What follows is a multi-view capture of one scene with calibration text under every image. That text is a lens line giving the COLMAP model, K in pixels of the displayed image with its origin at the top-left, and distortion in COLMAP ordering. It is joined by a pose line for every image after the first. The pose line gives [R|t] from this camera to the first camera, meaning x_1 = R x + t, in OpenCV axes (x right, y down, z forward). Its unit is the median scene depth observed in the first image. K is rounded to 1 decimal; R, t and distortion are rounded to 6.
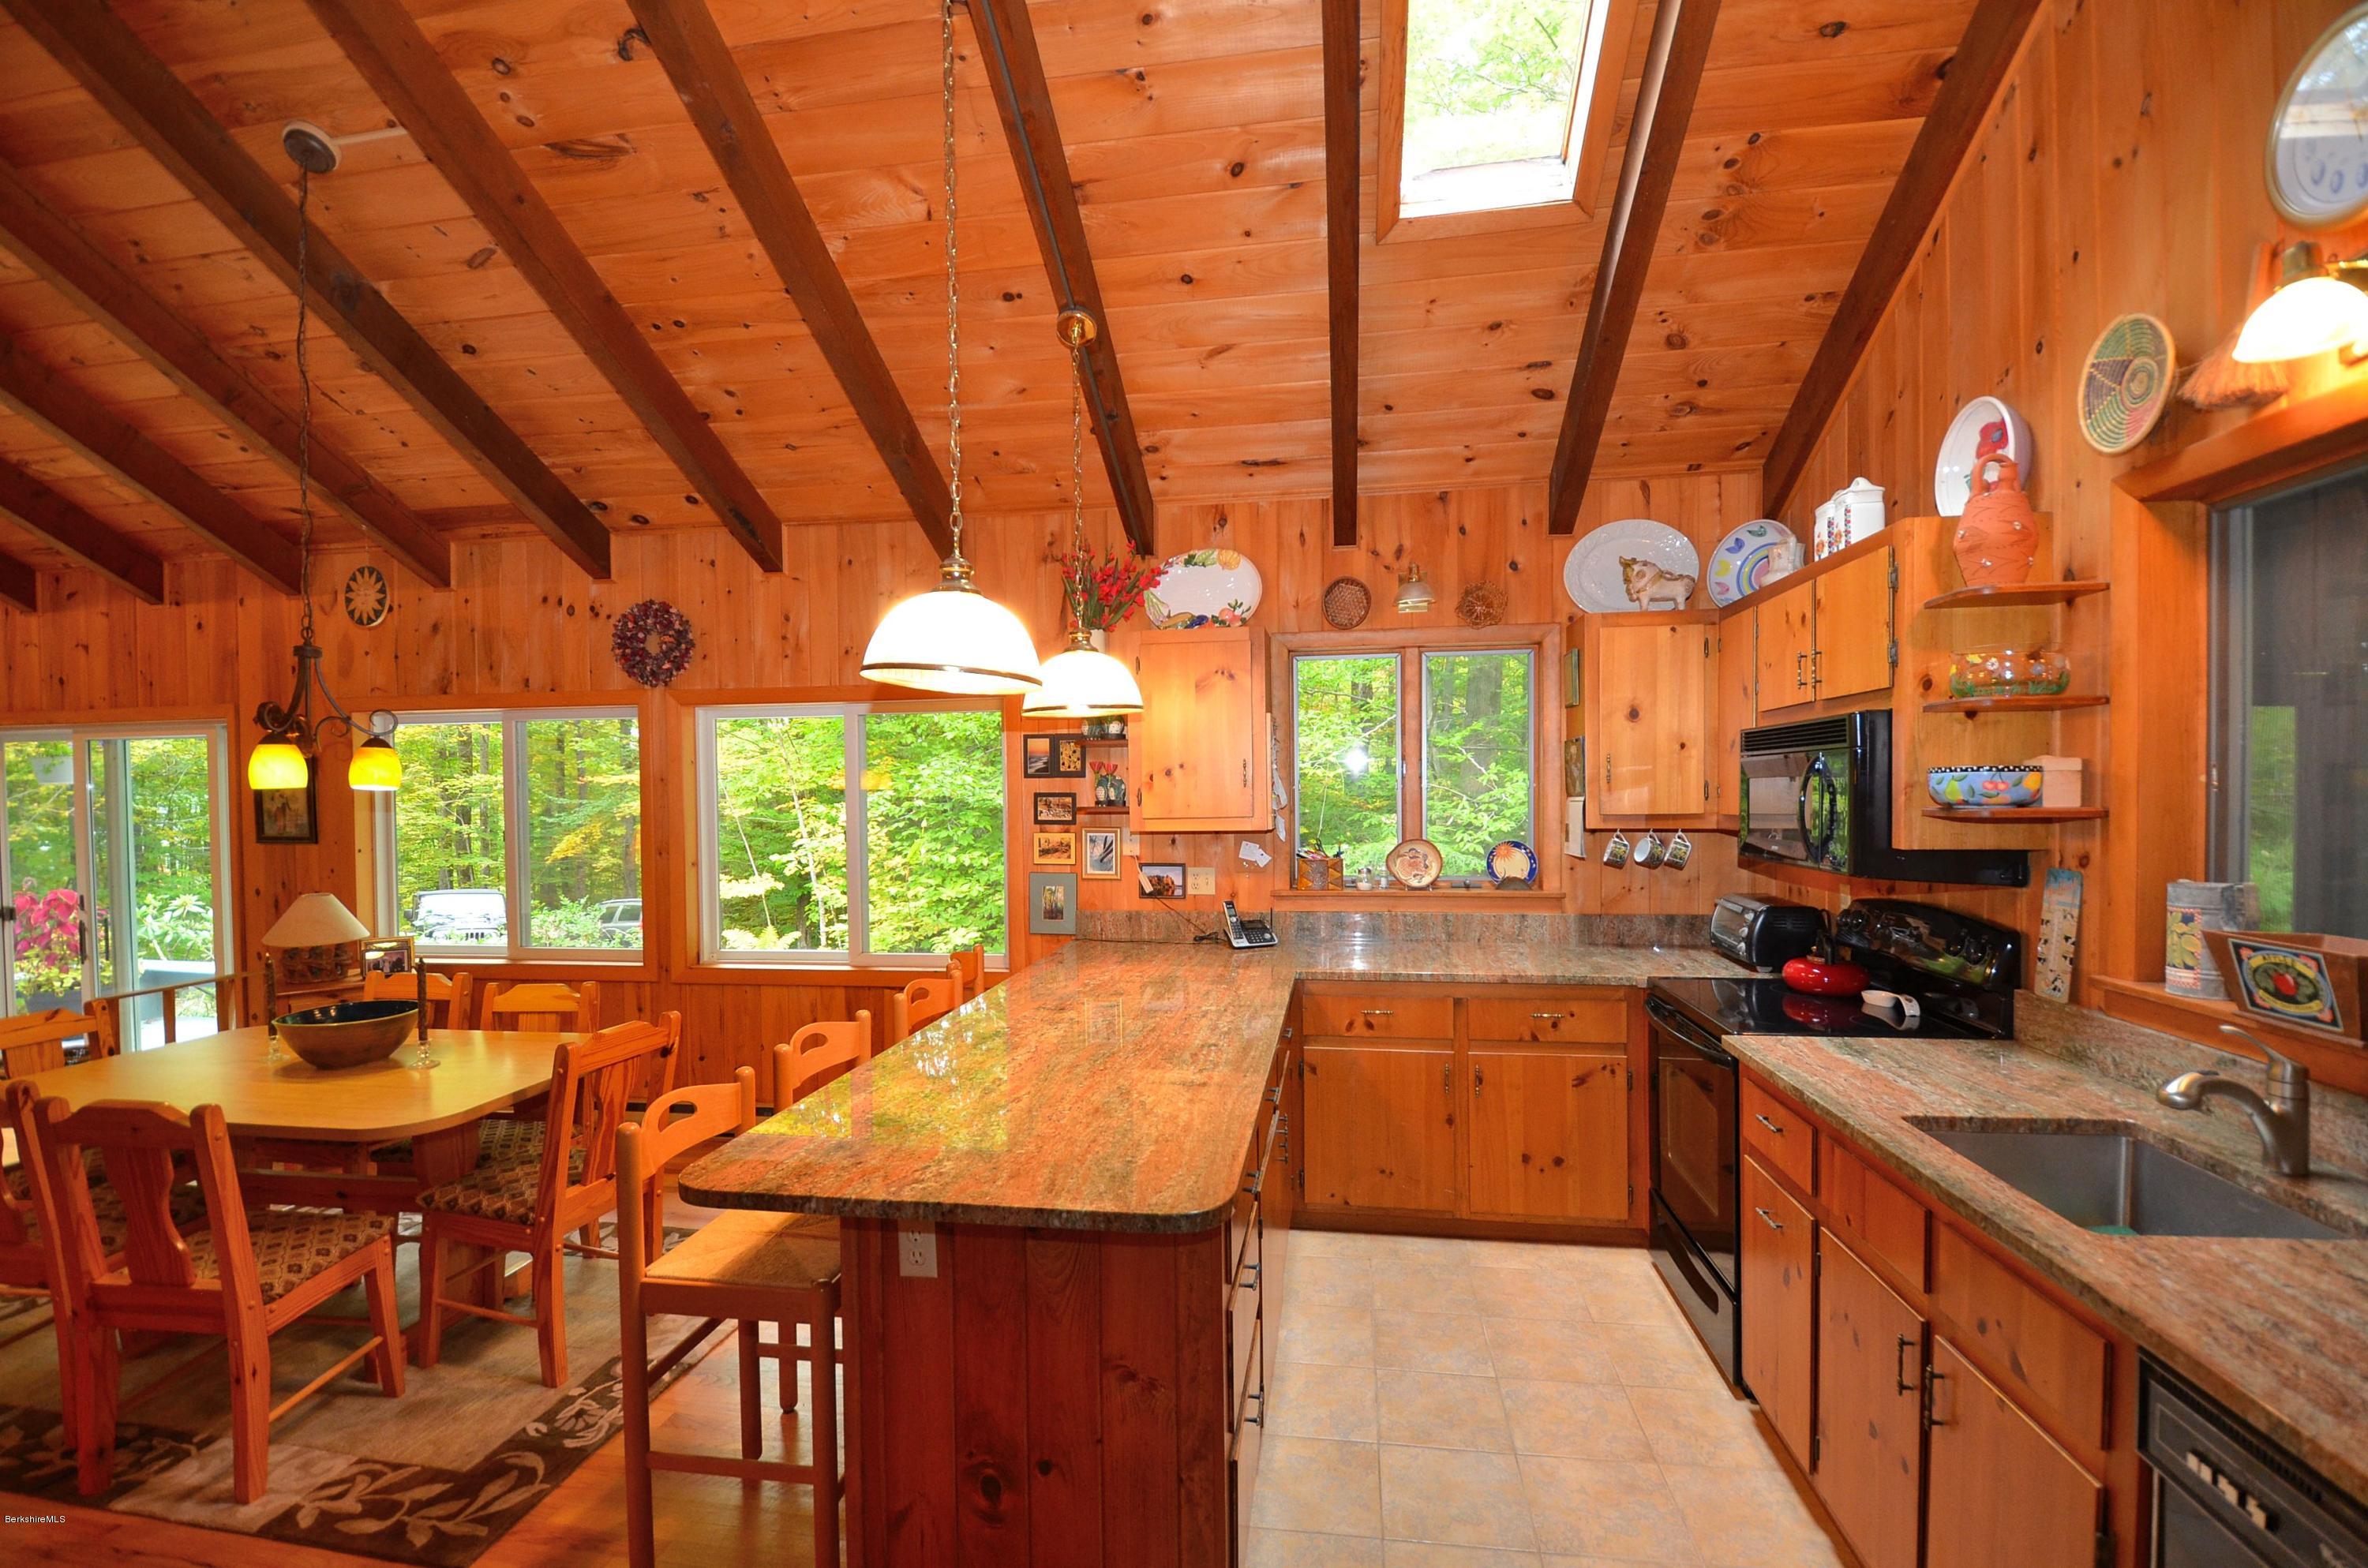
lens RADIAL K [[1026.7, 0, 1187.7], [0, 1026.7, 813.0], [0, 0, 1]] dist [0.011718, -0.017972]
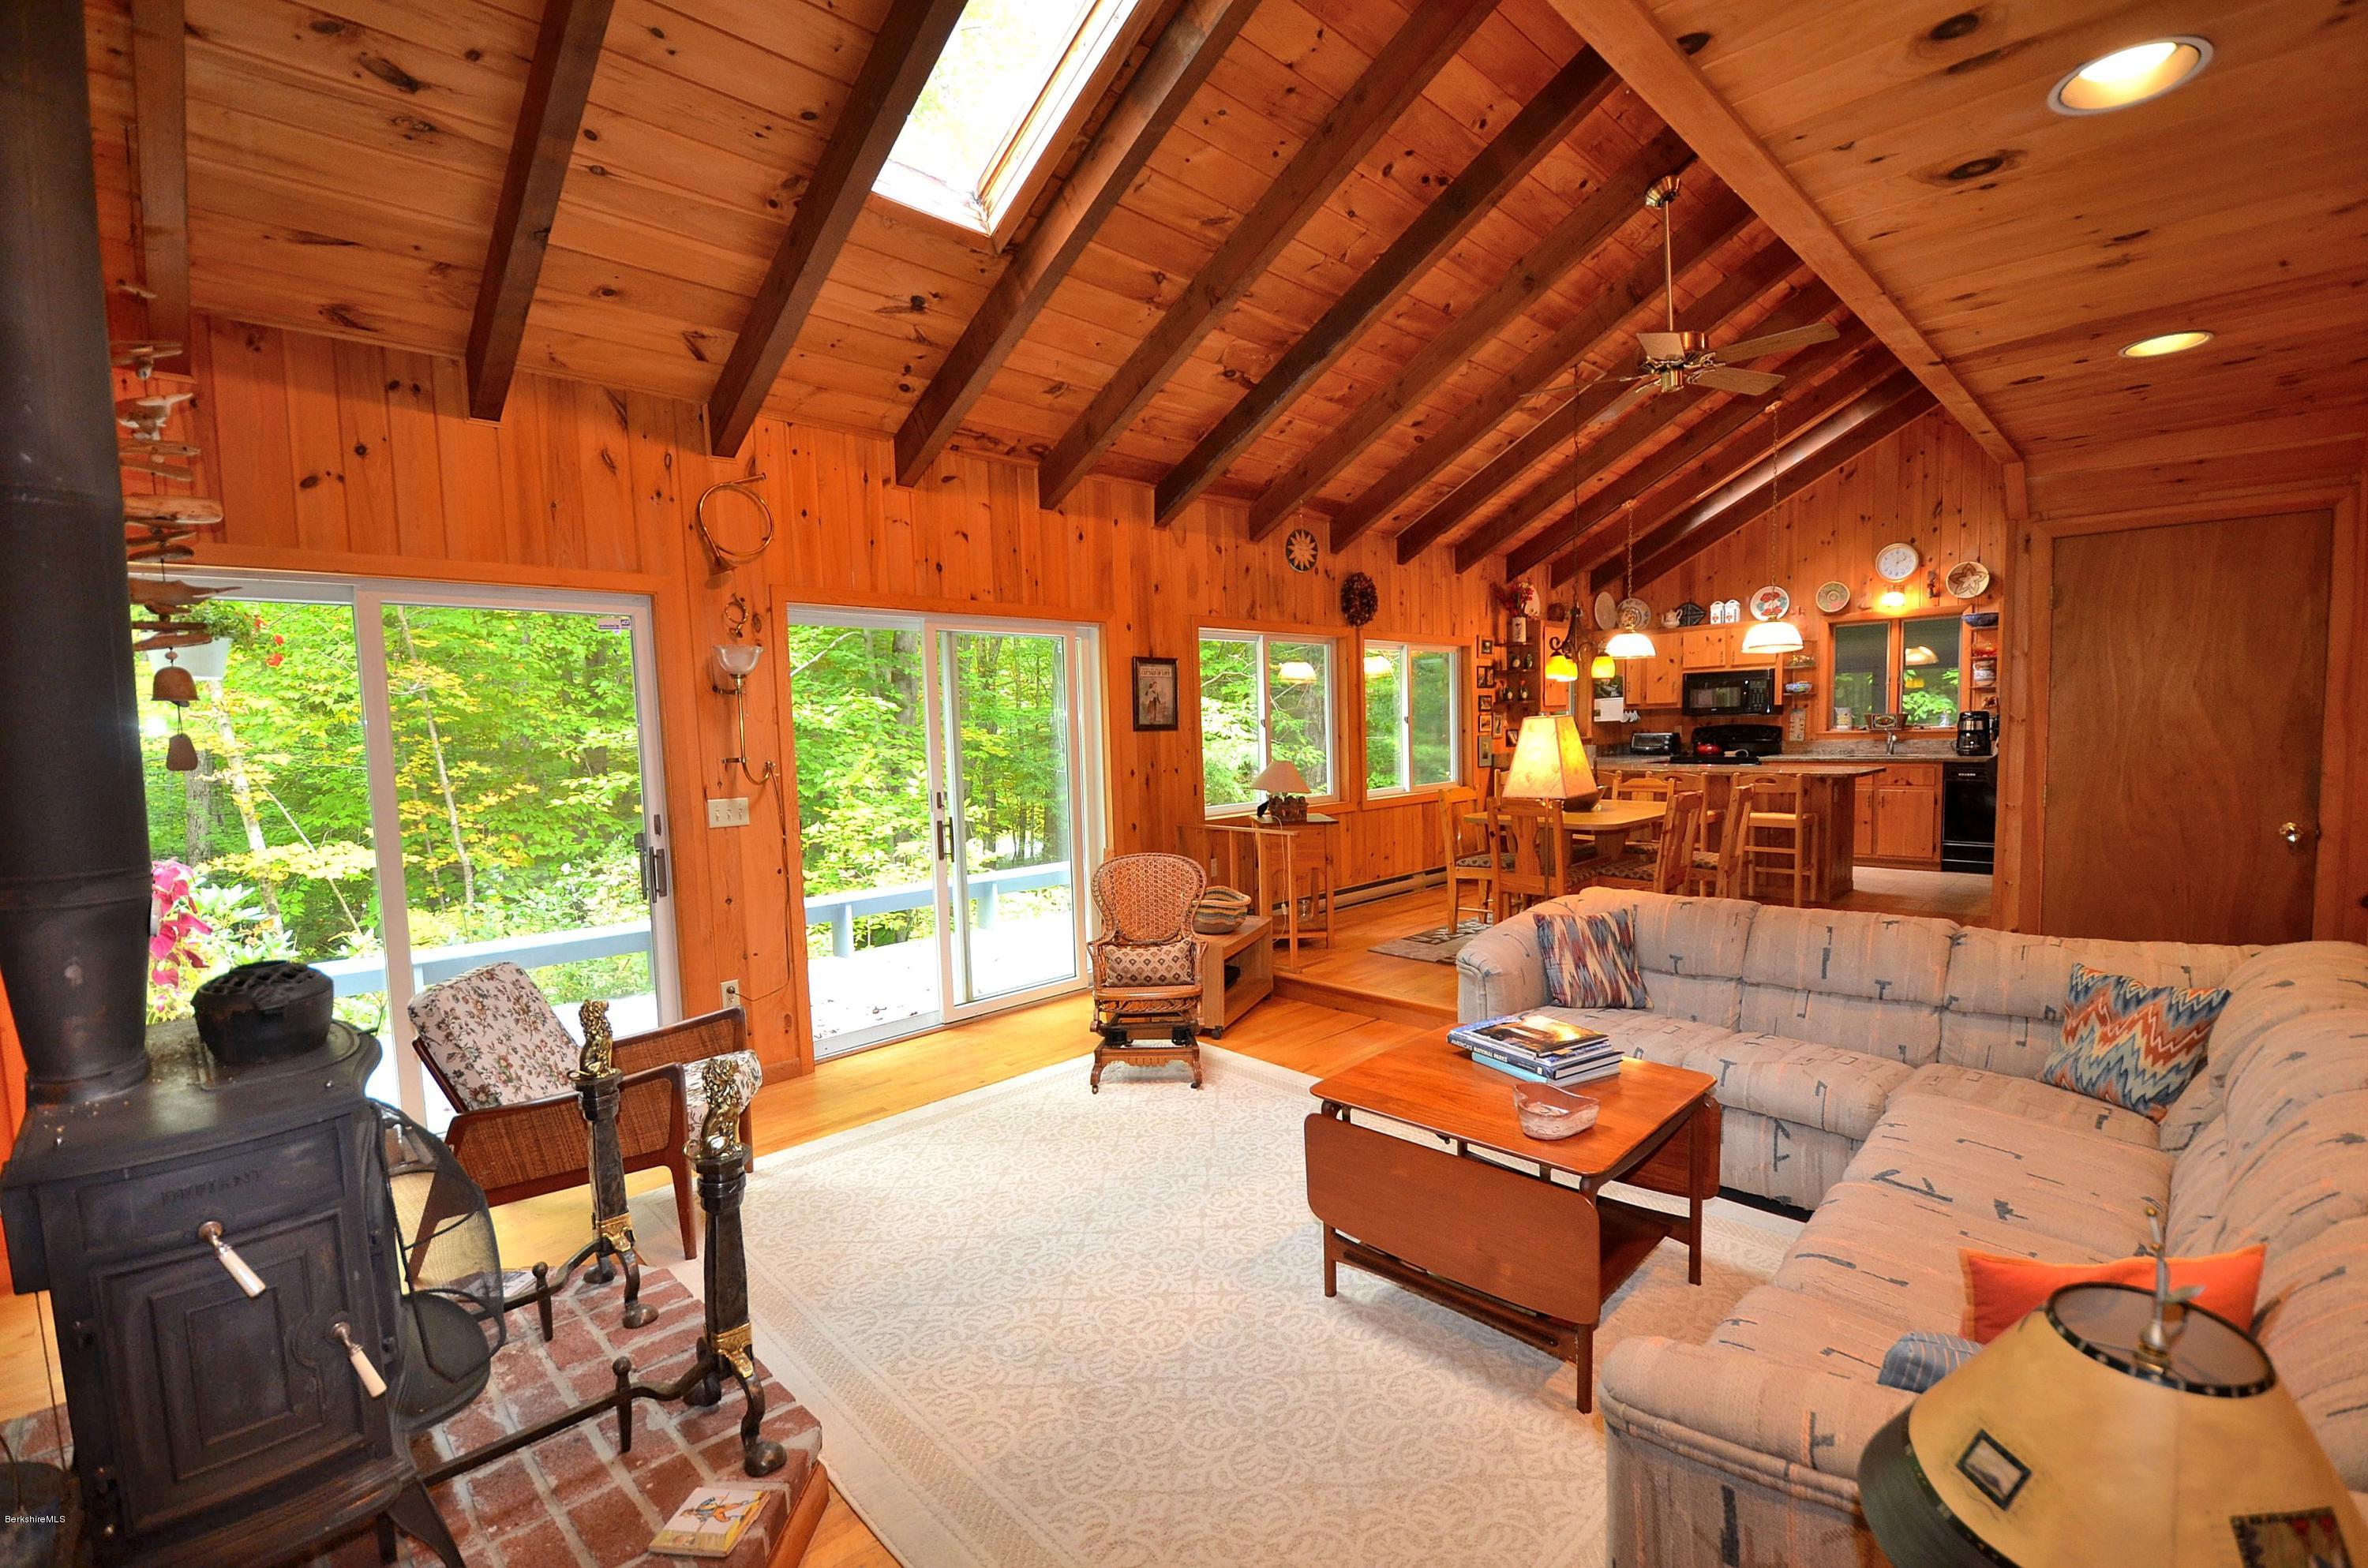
lens RADIAL K [[1026.7, 0, 1191.1], [0, 1026.7, 812.7], [0, 0, 1]] dist [0.011718, -0.017972]
pose [[0.589010, -0.074659, 0.804670, -2.912428], [0.041759, 0.997205, 0.061956, 0.083324], [-0.807046, -0.002891, 0.590481, 0.389883]]
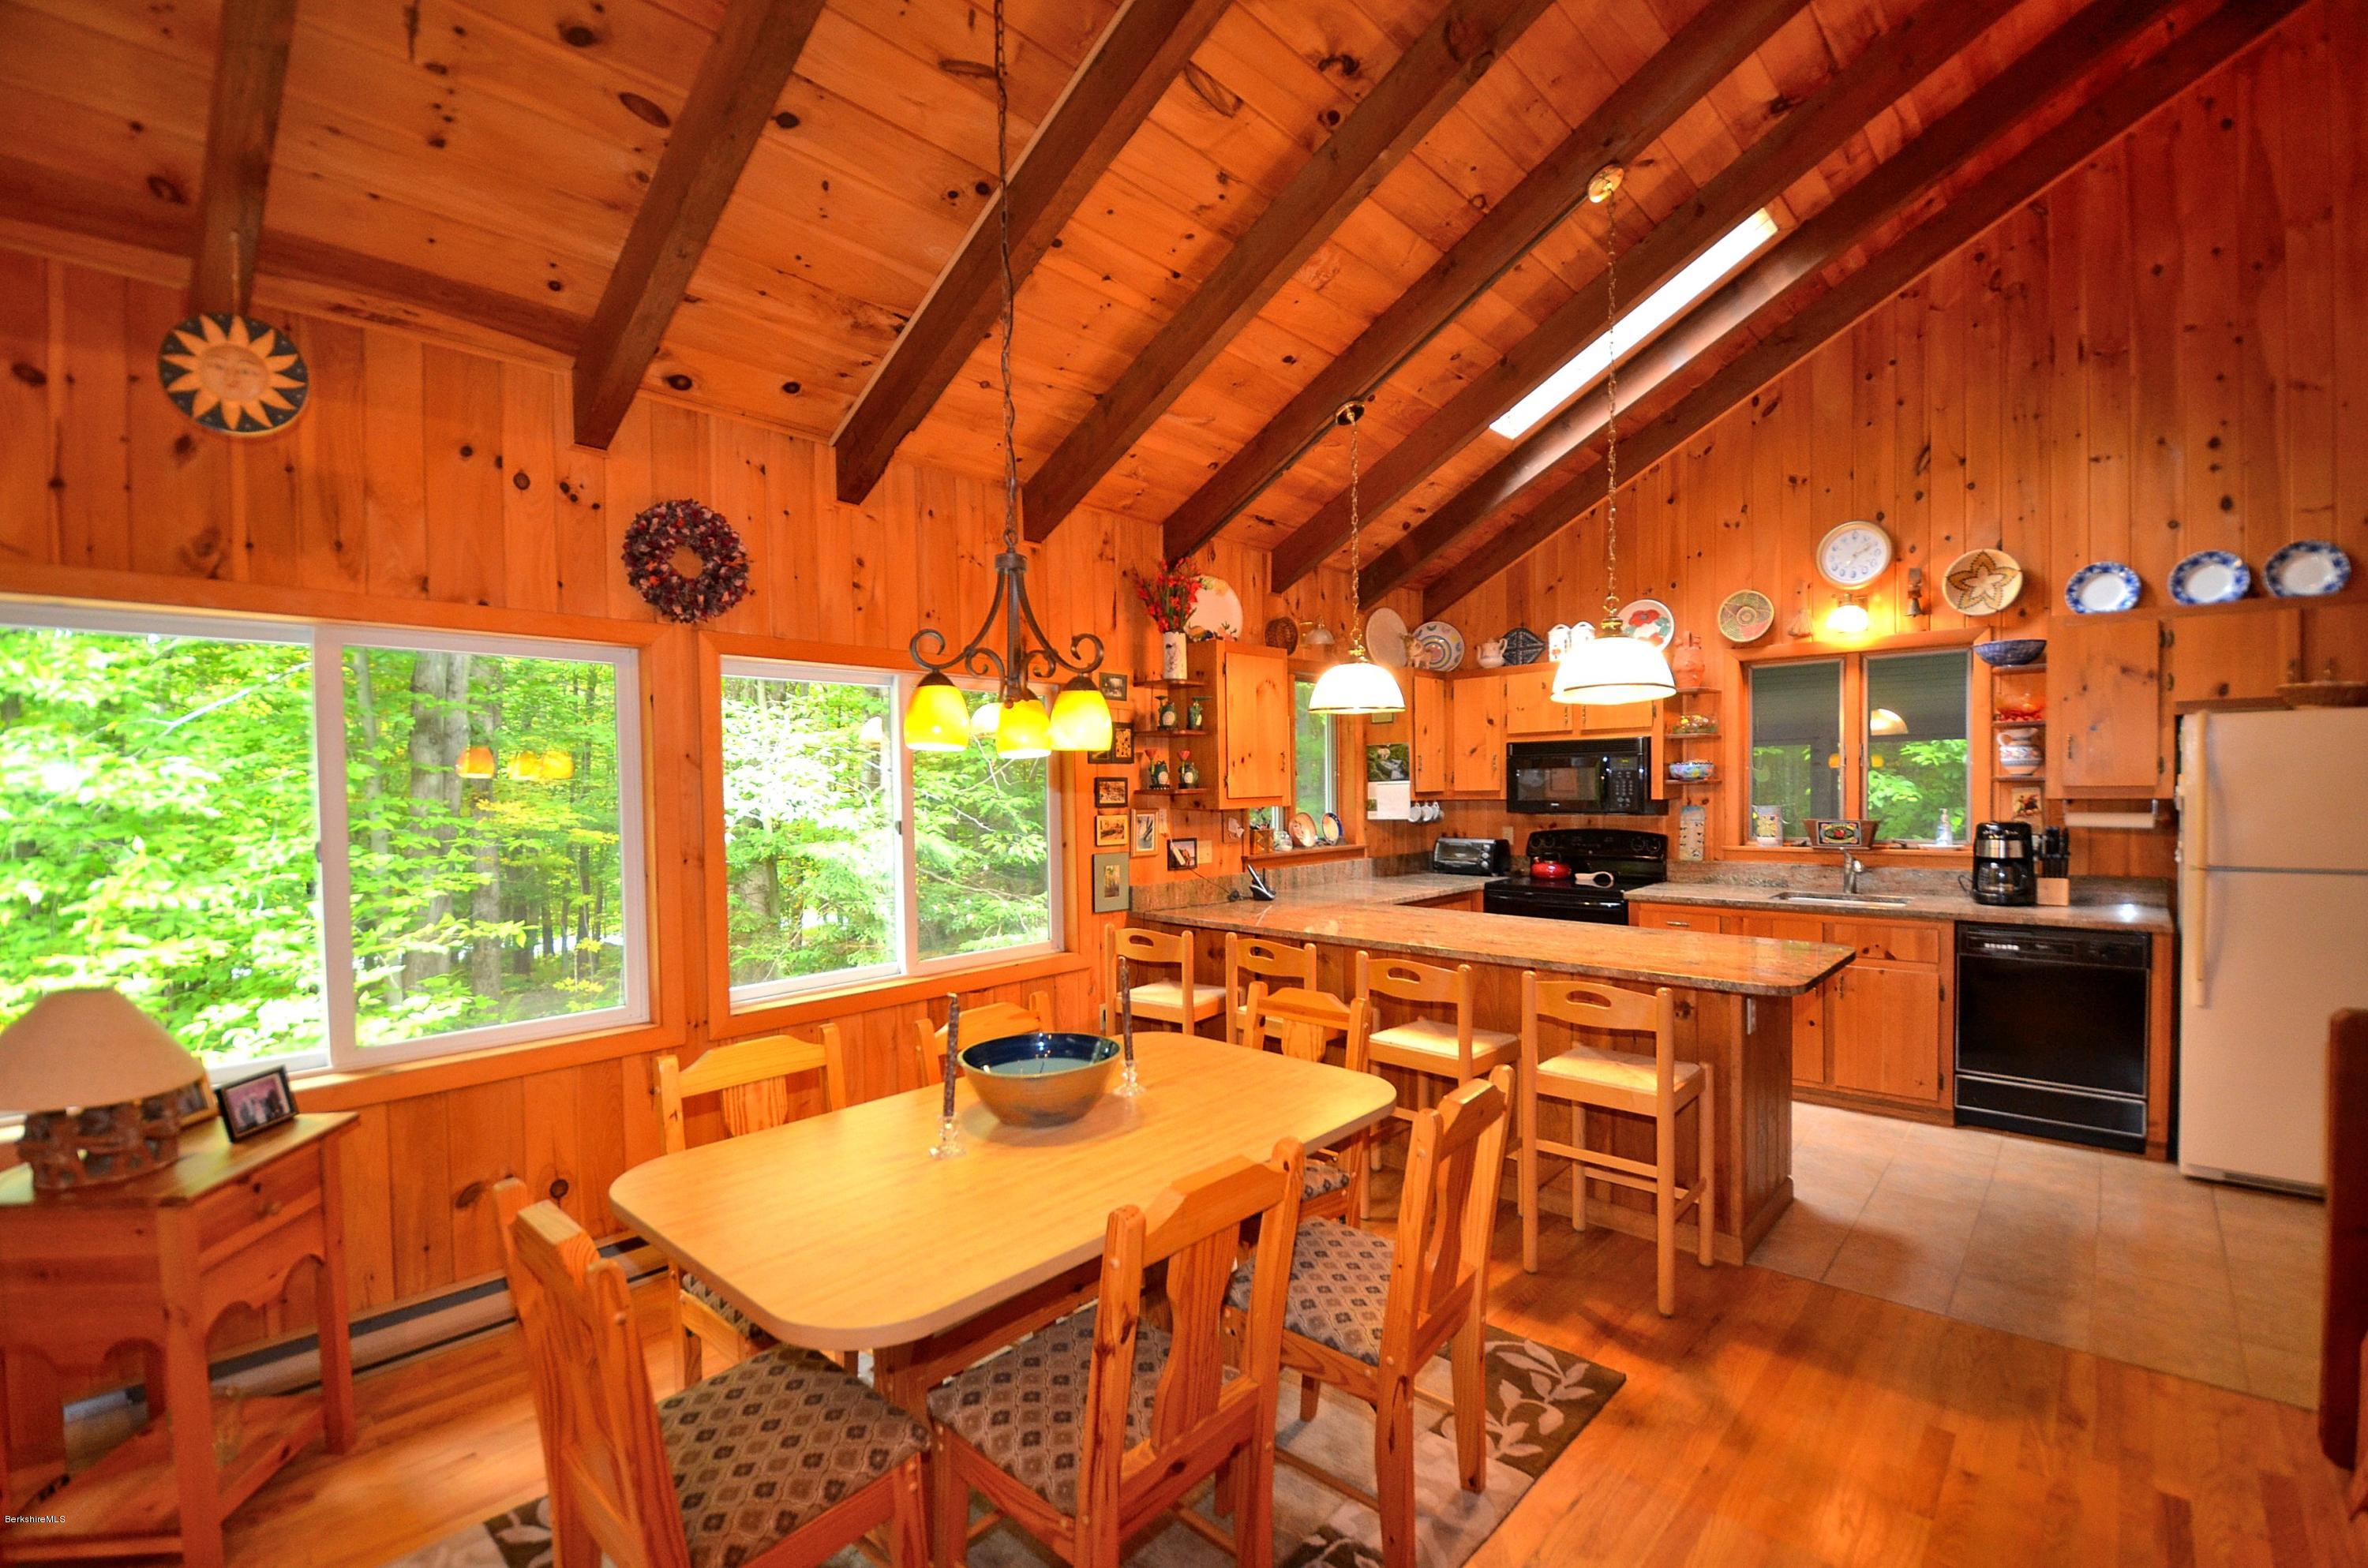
lens RADIAL K [[1026.7, 0, 1191.8], [0, 1026.7, 810.2], [0, 0, 1]] dist [0.011718, -0.017972]
pose [[0.549744, -0.018745, 0.835123, -1.349137], [0.027755, 0.999606, 0.004167, 0.016628], [-0.834872, 0.020888, 0.550047, 0.483024]]
